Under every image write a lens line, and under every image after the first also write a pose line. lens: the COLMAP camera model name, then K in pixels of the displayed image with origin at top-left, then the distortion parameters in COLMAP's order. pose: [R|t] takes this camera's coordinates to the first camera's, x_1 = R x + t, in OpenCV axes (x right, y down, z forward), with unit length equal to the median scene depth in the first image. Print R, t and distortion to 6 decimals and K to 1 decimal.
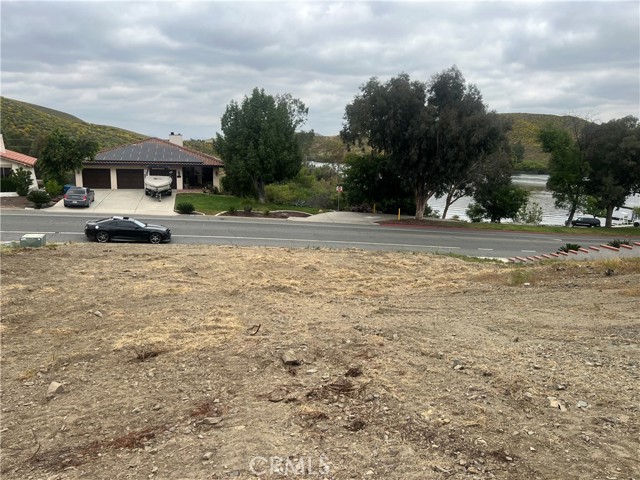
lens RADIAL K [[485.6, 0, 319.6], [0, 485.6, 239.6], [0, 0, 1]] dist [-0.002444, -0.000818]
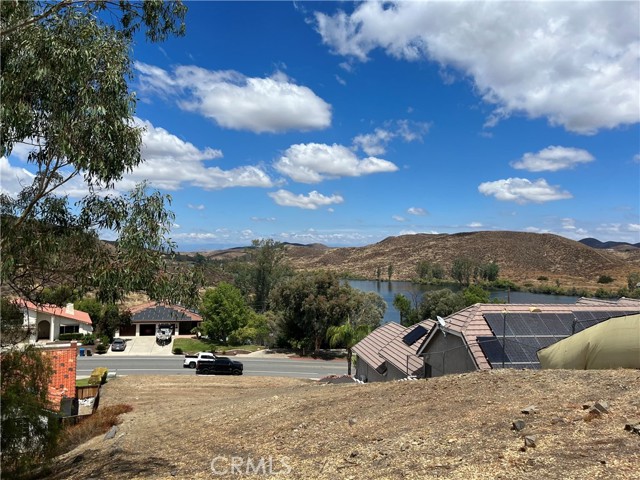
lens RADIAL K [[486.0, 0, 320.1], [0, 486.0, 241.6], [0, 0, 1]] dist [-0.000312, 0.000216]
pose [[0.999832, -0.014145, -0.011693, 0.257482], [0.011265, 0.976002, -0.217472, -0.056892], [0.014488, 0.217303, 0.975997, -0.778838]]
